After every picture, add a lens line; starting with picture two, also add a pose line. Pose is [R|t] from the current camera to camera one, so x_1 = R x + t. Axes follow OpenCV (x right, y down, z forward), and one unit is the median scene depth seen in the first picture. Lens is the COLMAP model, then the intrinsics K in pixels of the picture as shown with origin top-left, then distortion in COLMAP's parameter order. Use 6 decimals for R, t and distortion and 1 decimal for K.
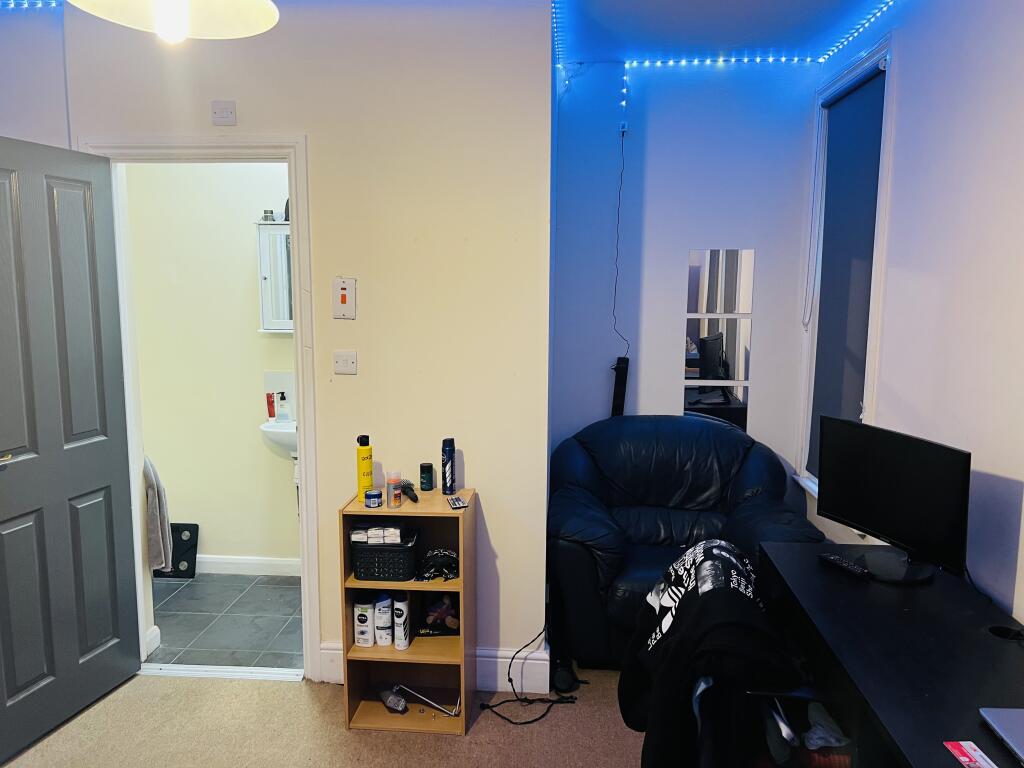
lens RADIAL K [[767.0, 0, 512.4], [0, 767.0, 382.6], [0, 0, 1]] dist [0.034279, -0.005706]
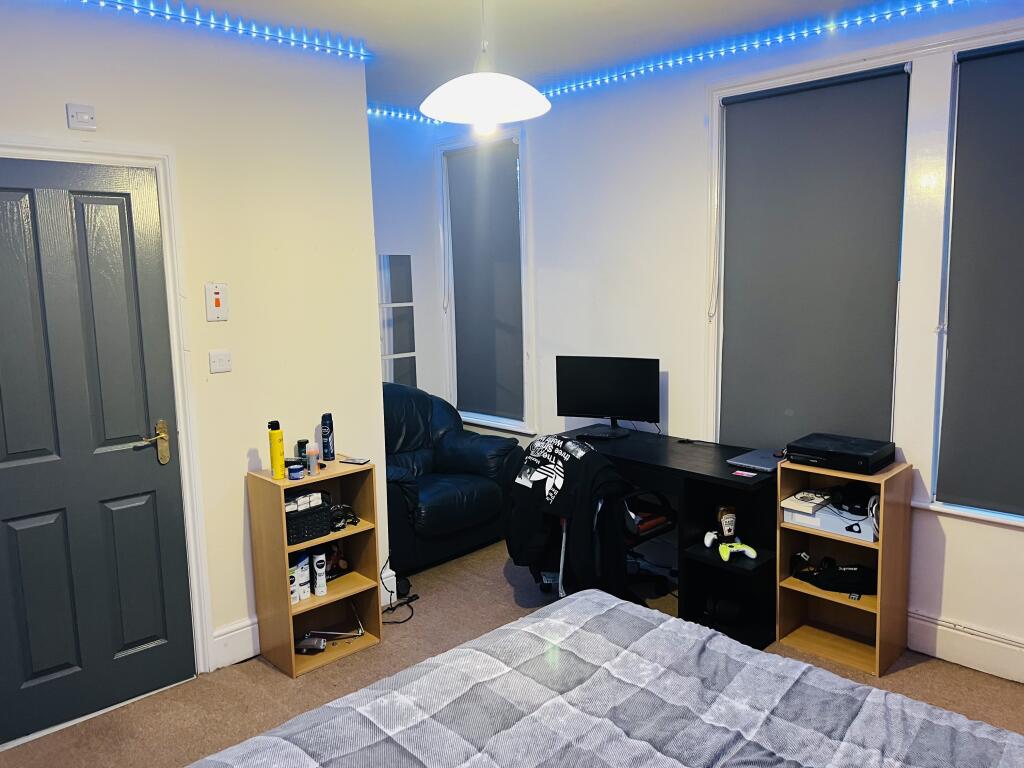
lens RADIAL K [[767.0, 0, 513.4], [0, 767.0, 382.2], [0, 0, 1]] dist [0.034279, -0.005706]
pose [[0.653954, -0.127894, 0.745646, -0.793671], [0.128057, 0.990098, 0.057513, -0.007966], [-0.745618, 0.057874, 0.663856, -0.022986]]
